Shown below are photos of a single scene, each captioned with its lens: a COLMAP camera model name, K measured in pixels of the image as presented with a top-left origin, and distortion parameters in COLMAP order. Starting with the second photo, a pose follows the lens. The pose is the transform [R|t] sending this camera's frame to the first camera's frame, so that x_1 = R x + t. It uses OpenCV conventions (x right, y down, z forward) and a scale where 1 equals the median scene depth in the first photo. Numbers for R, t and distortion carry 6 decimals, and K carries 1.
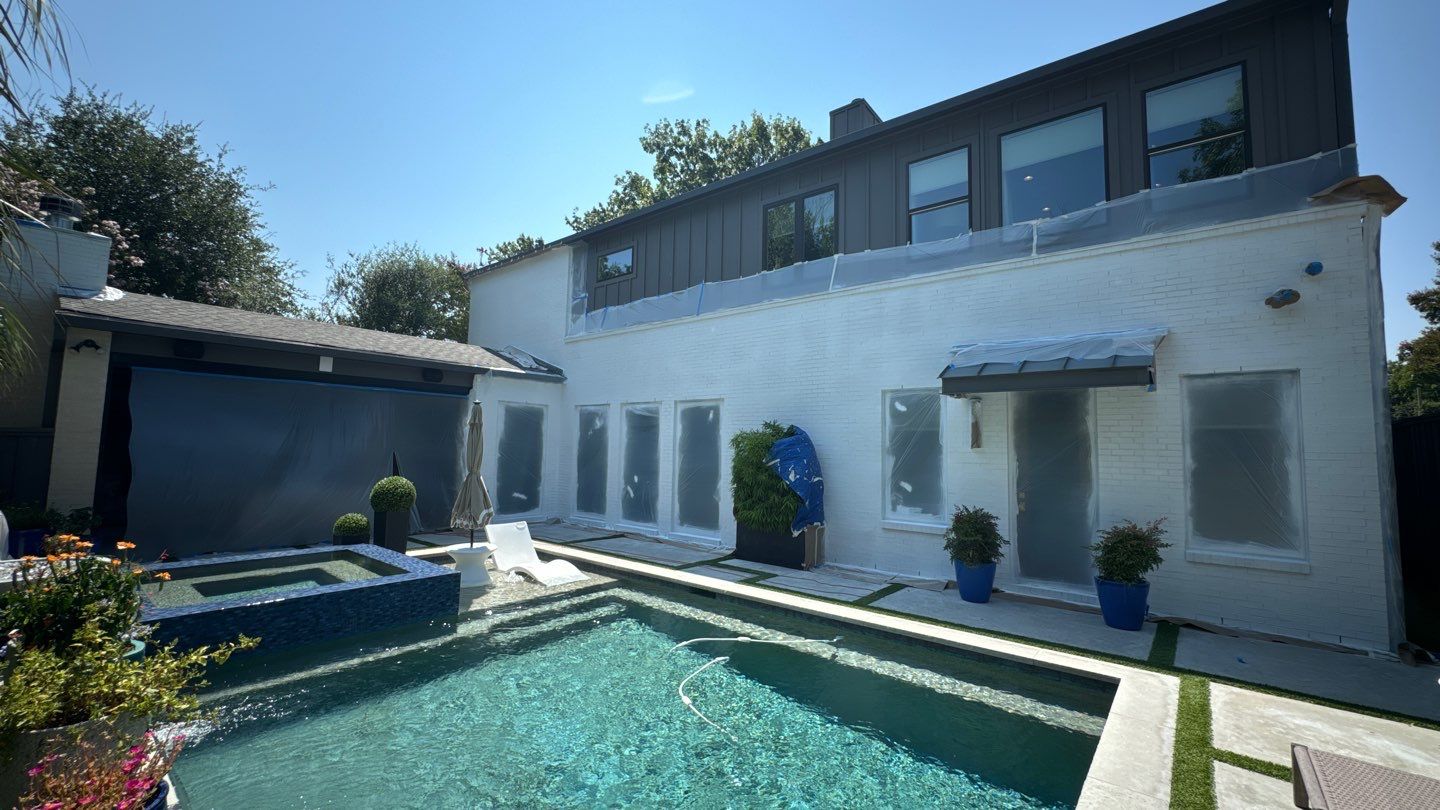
lens RADIAL K [[574.0, 0, 721.0], [0, 574.0, 401.1], [0, 0, 1]] dist [-0.003361, 0.000097]
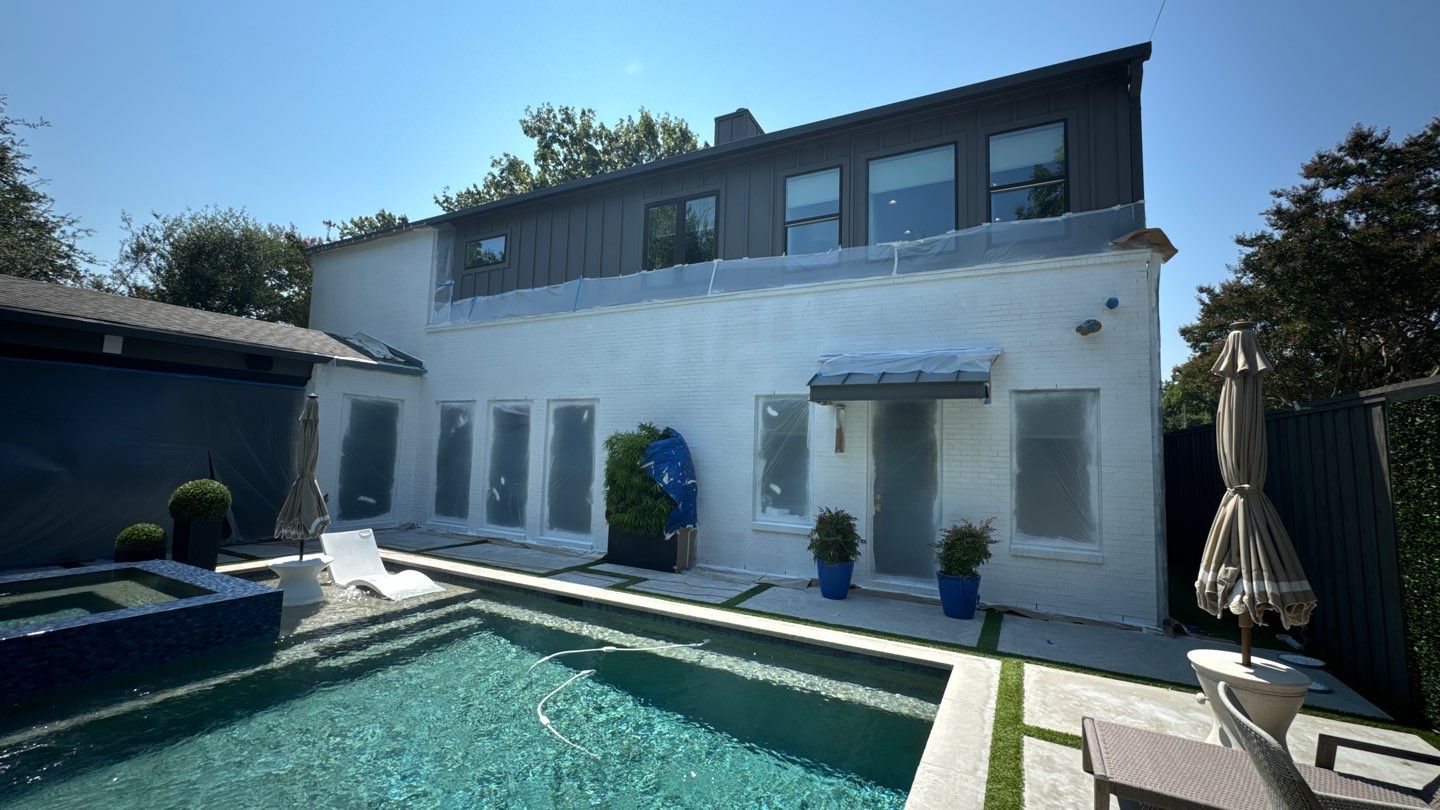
lens RADIAL K [[574.0, 0, 721.0], [0, 574.0, 401.1], [0, 0, 1]] dist [-0.003361, 0.000097]
pose [[0.978930, 0.026278, 0.202499, 0.013458], [-0.026599, 0.999646, -0.001135, -0.005981], [-0.202457, -0.004275, 0.979282, 0.007574]]
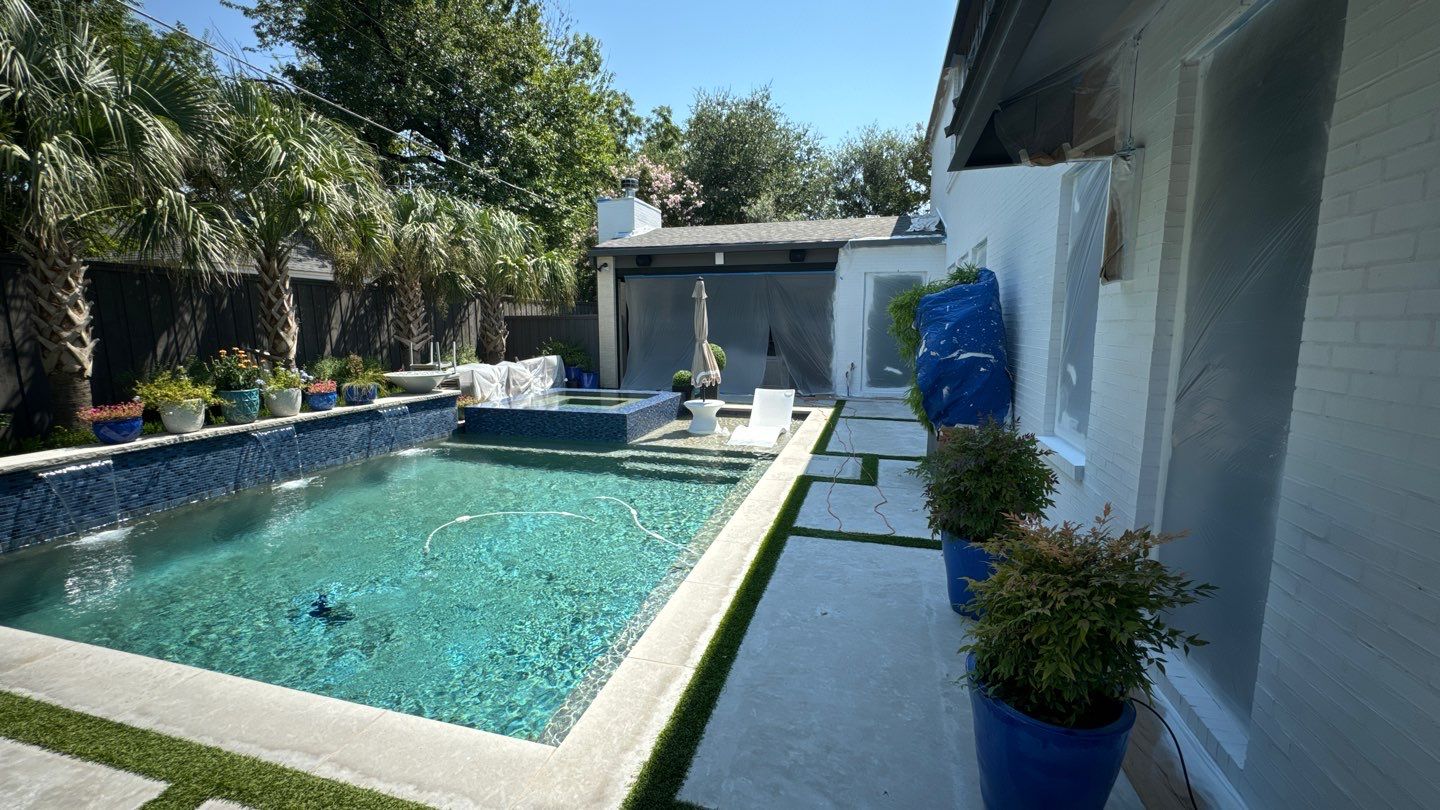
lens RADIAL K [[574.0, 0, 721.0], [0, 574.0, 401.1], [0, 0, 1]] dist [-0.003361, 0.000097]
pose [[0.408135, 0.101458, -0.907266, 0.682394], [0.081104, 0.985846, 0.146731, 0.082898], [0.909312, -0.133469, 0.394130, 0.573441]]
